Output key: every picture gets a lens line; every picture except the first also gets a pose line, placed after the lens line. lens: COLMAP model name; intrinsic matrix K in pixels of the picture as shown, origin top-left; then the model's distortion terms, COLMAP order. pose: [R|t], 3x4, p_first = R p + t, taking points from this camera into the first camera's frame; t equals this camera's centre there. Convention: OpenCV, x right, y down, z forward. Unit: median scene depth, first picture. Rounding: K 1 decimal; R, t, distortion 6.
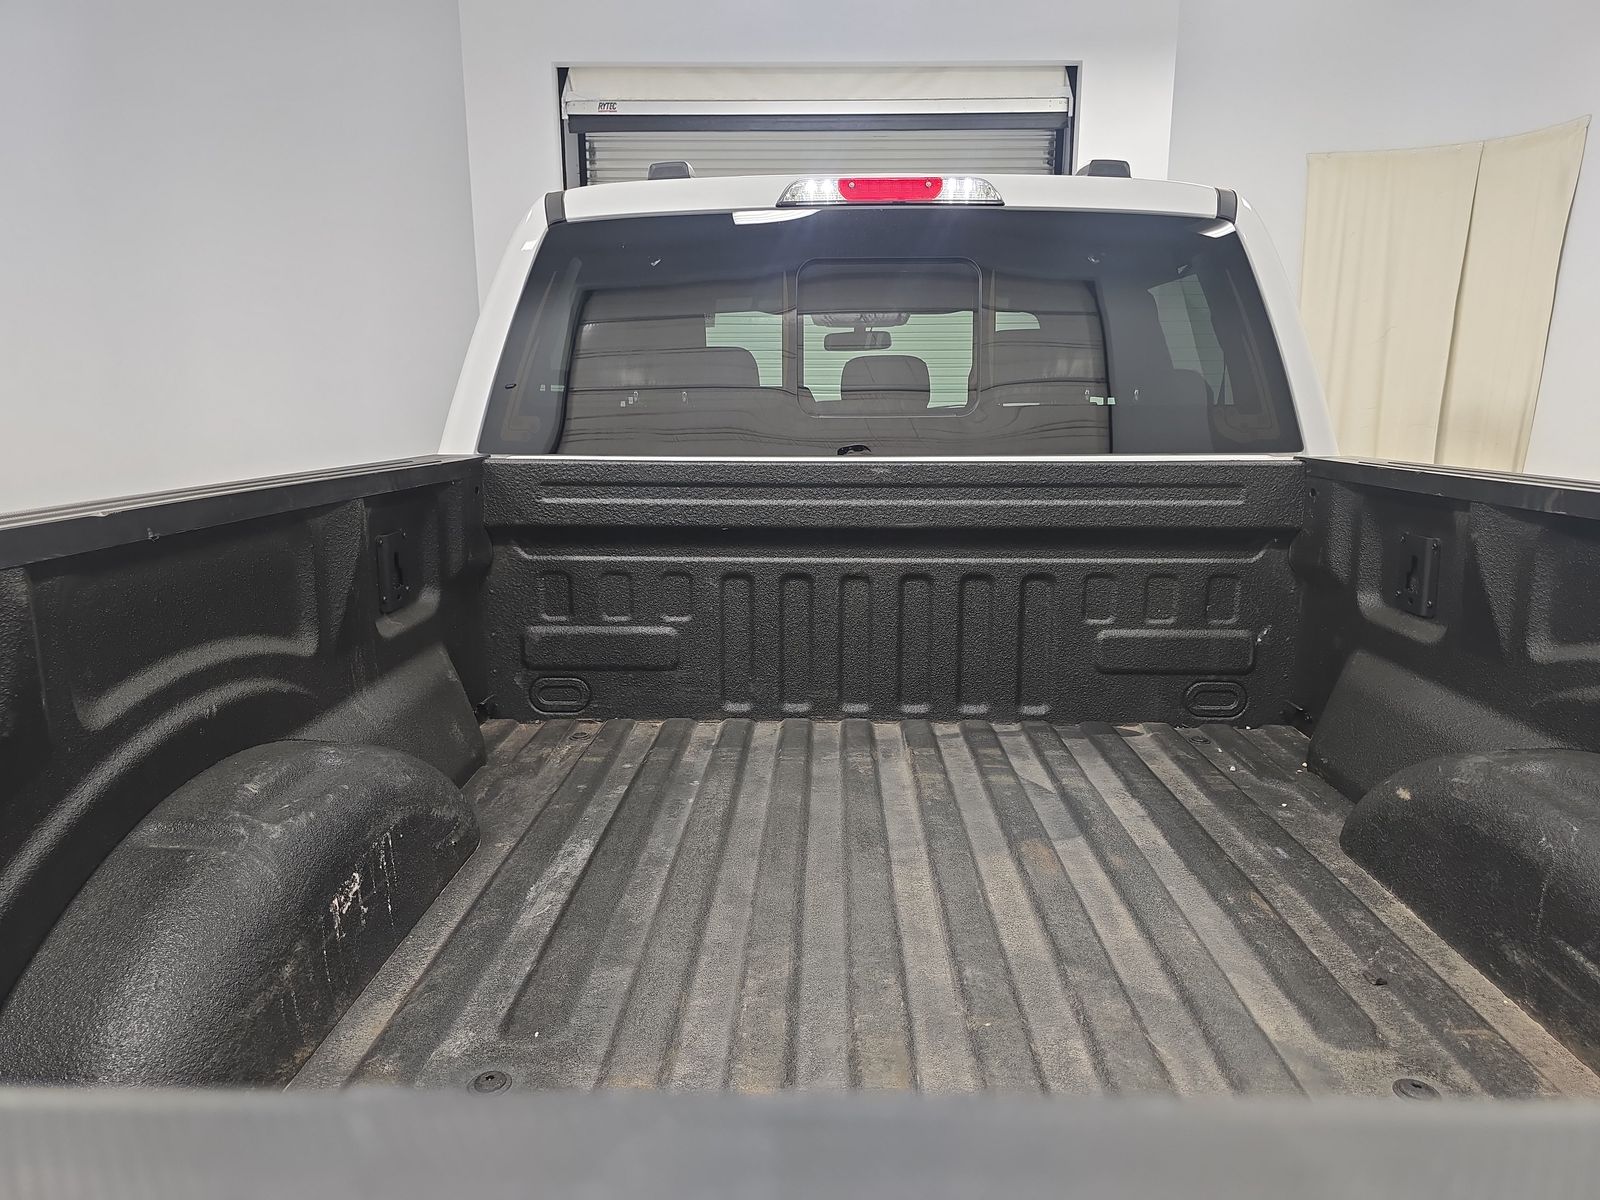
lens RADIAL K [[1091.2, 0, 813.0], [0, 1091.2, 602.0], [0, 0, 1]] dist [0.040690, -0.003248]
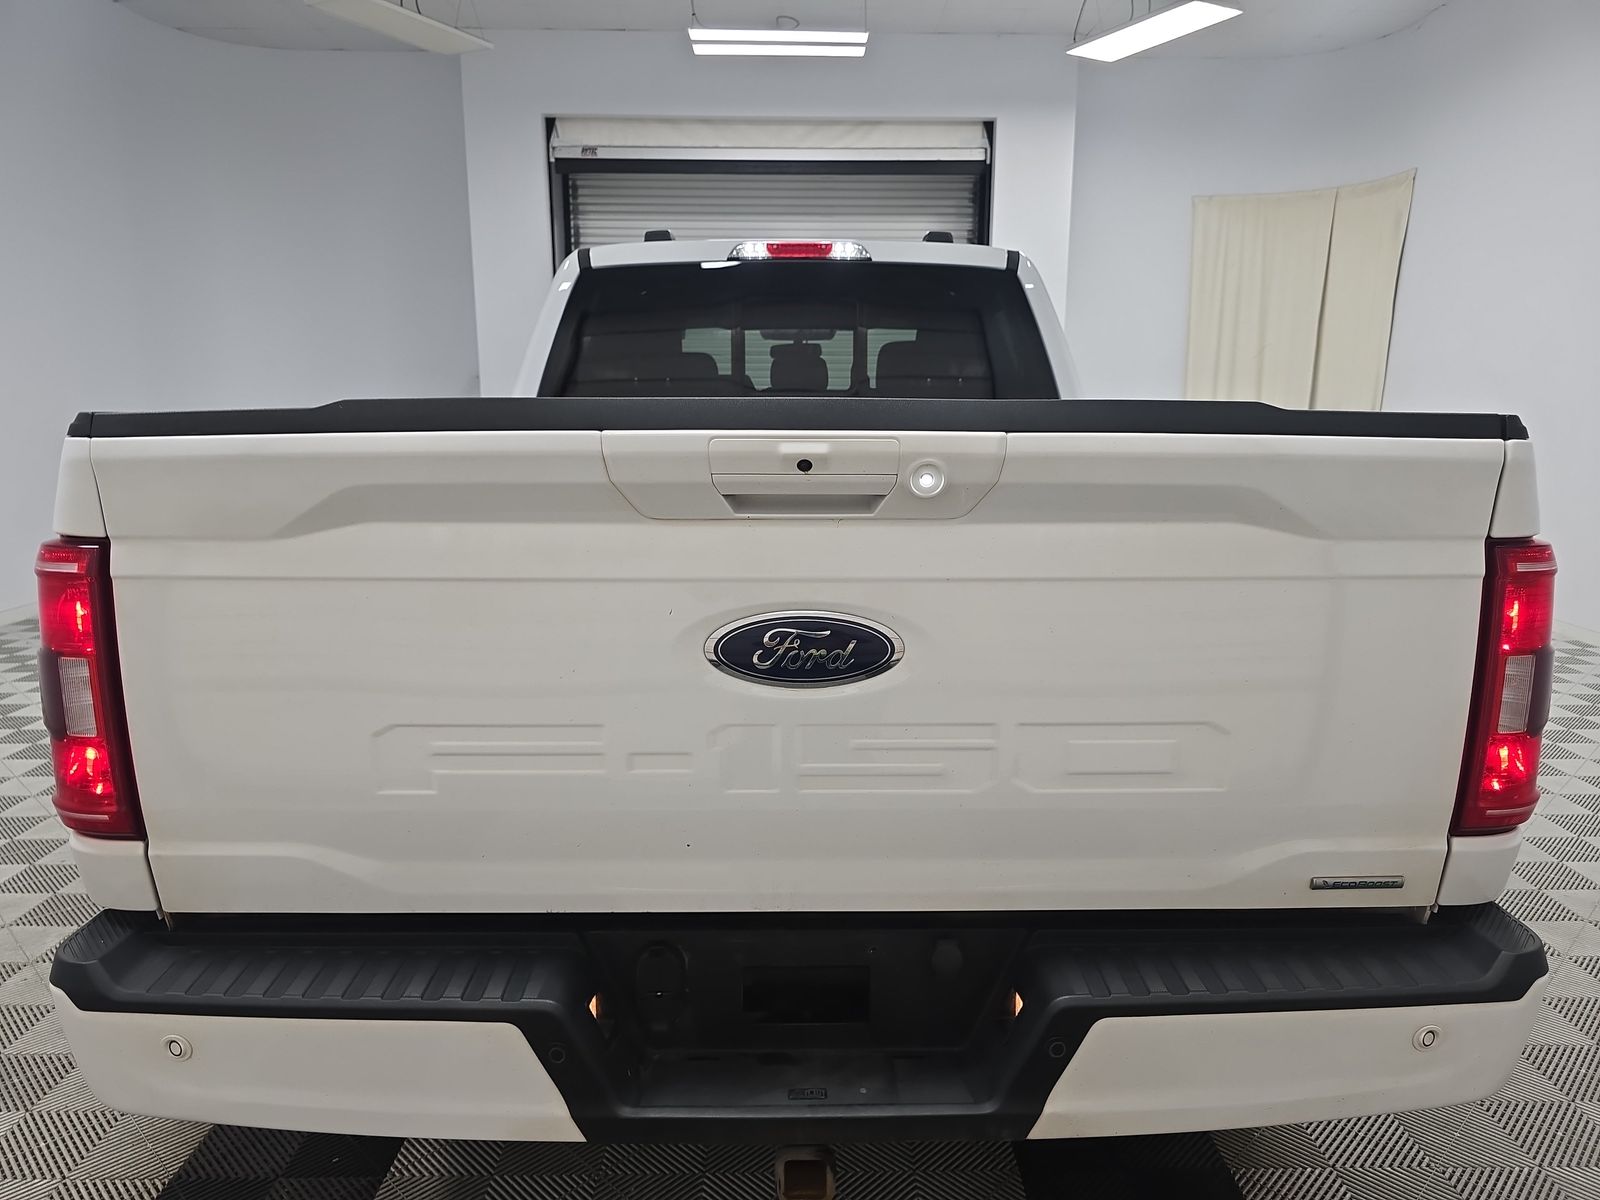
lens RADIAL K [[1091.2, 0, 813.0], [0, 1091.2, 602.0], [0, 0, 1]] dist [0.040690, -0.003248]
pose [[0.999570, -0.005502, 0.028813, 0.011644], [0.005955, 0.999859, -0.015669, 0.042423], [-0.028723, 0.015834, 0.999462, -0.155750]]
